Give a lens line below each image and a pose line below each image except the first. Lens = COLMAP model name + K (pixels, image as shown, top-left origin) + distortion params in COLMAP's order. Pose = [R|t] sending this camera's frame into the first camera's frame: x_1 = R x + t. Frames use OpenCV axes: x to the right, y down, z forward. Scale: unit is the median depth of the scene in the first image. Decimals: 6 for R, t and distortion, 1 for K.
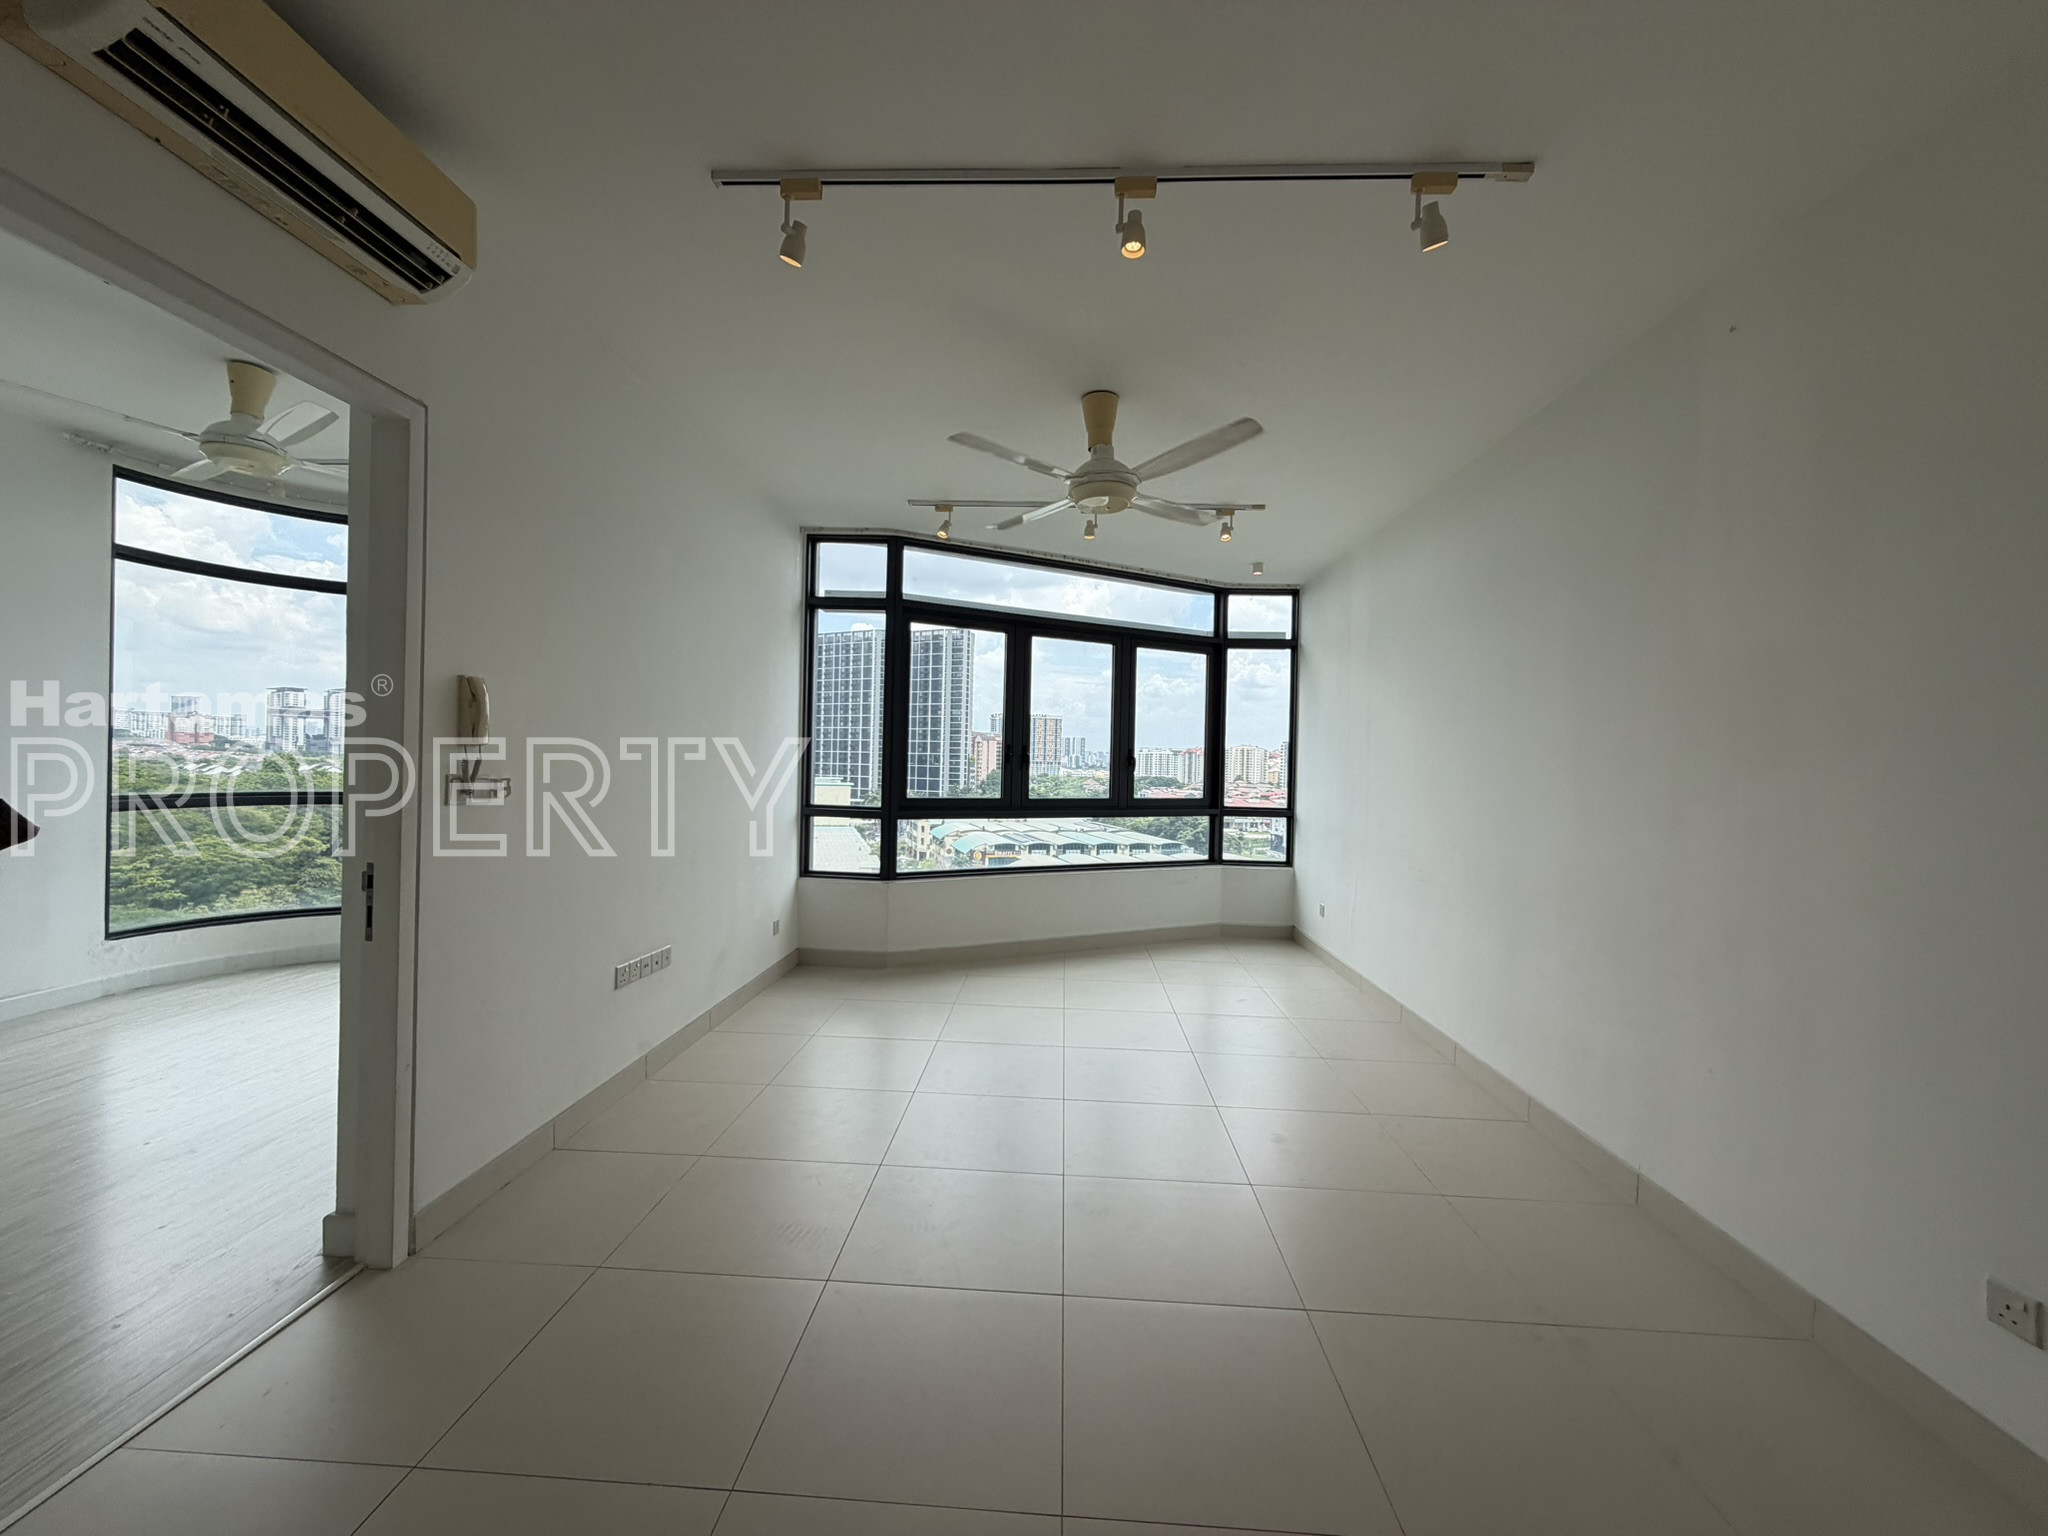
lens RADIAL K [[811.1, 0, 1024.0], [0, 811.1, 768.0], [0, 0, 1]] dist [-0.000784, 0.000111]
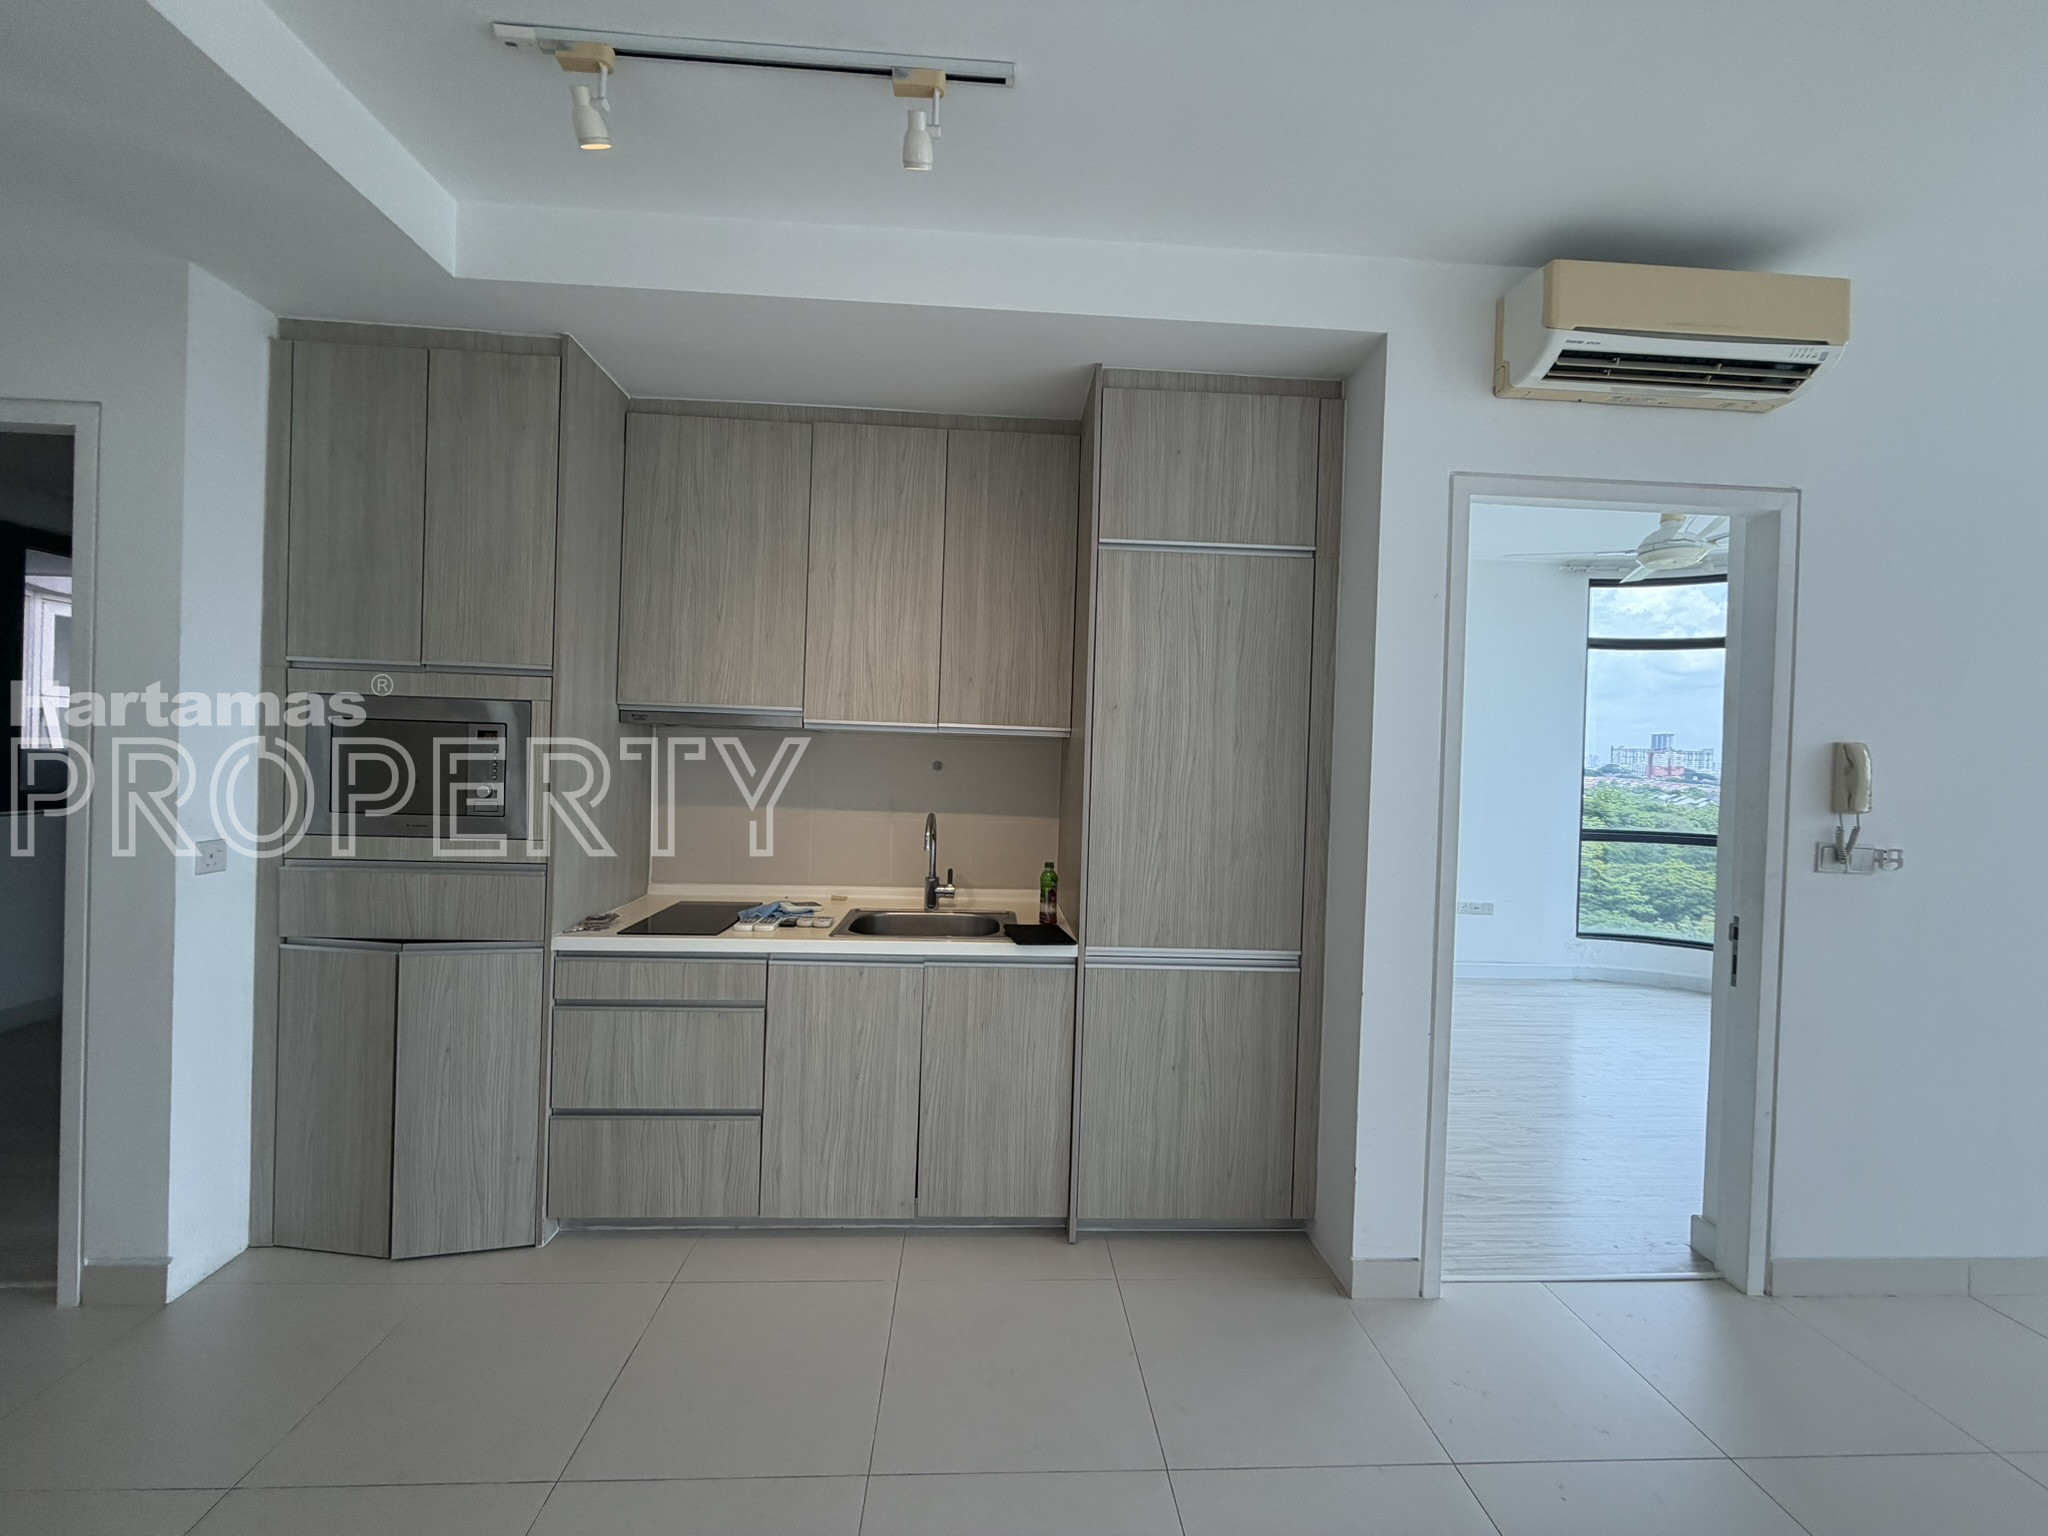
lens RADIAL K [[814.3, 0, 1020.8], [0, 814.3, 762.5], [0, 0, 1]] dist [0.001182, 0.000130]
pose [[0.101913, -0.012693, -0.994712, 0.154166], [-0.034063, 0.999288, -0.016241, -0.031079], [0.994210, 0.035538, 0.101408, -0.072869]]
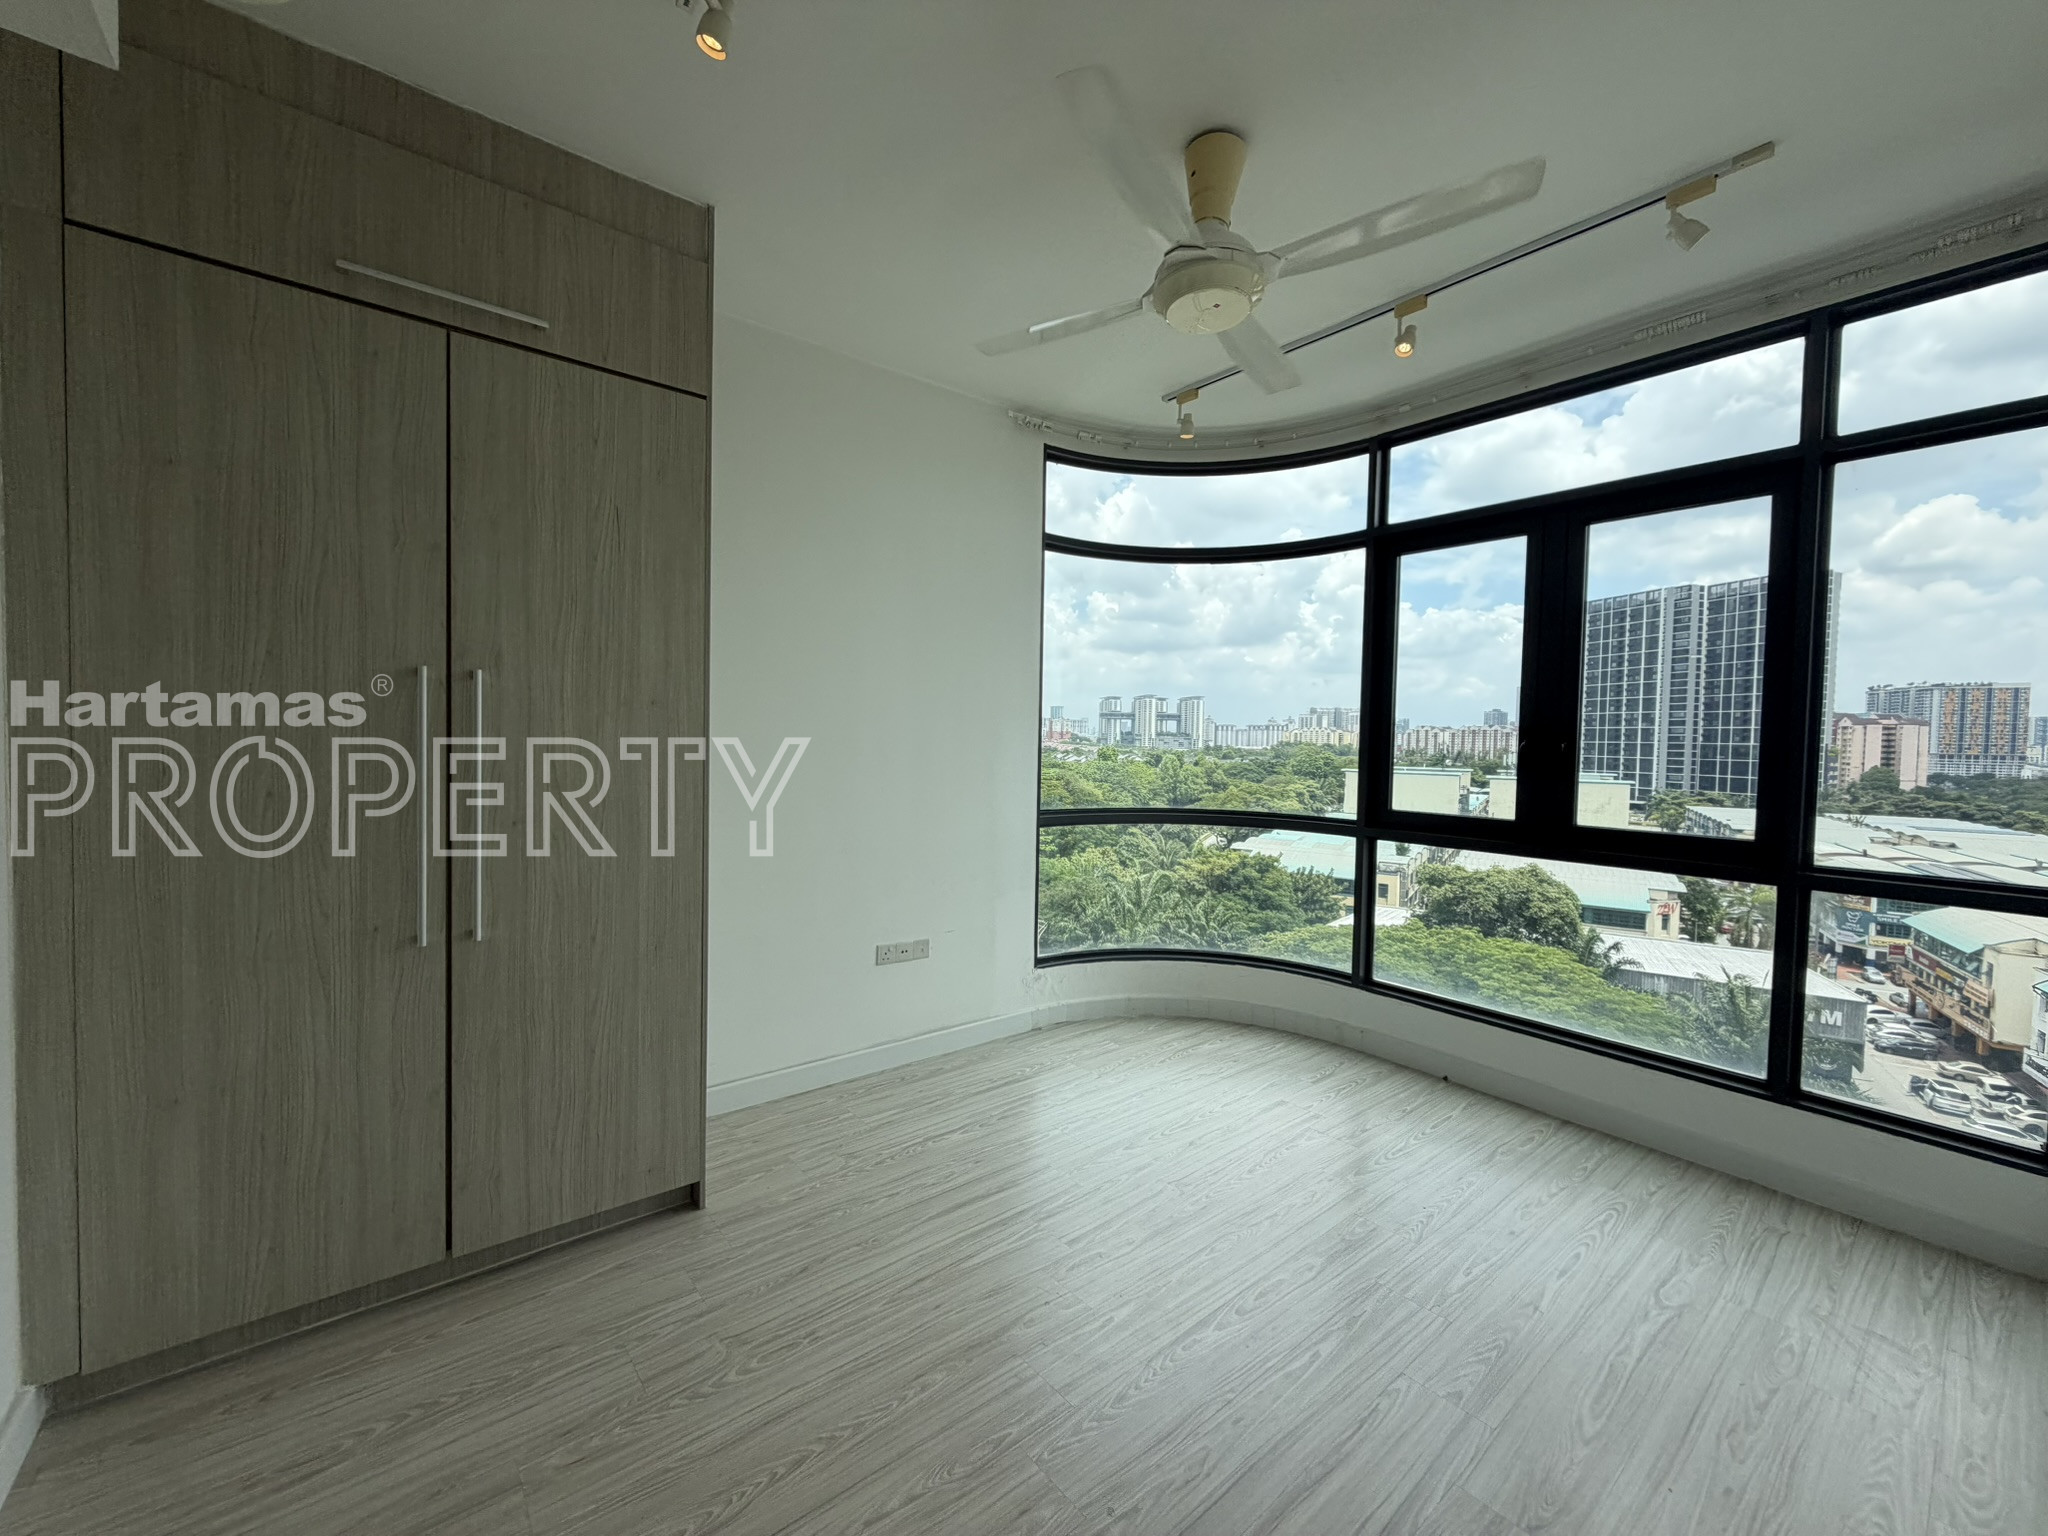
lens RADIAL K [[811.1, 0, 1024.0], [0, 811.1, 768.0], [0, 0, 1]] dist [-0.000784, 0.000111]
pose [[0.665868, 0.018076, -0.745851, -0.683470], [-0.010076, 0.999833, 0.015237, -0.038019], [0.746002, -0.002631, 0.665939, 0.564163]]
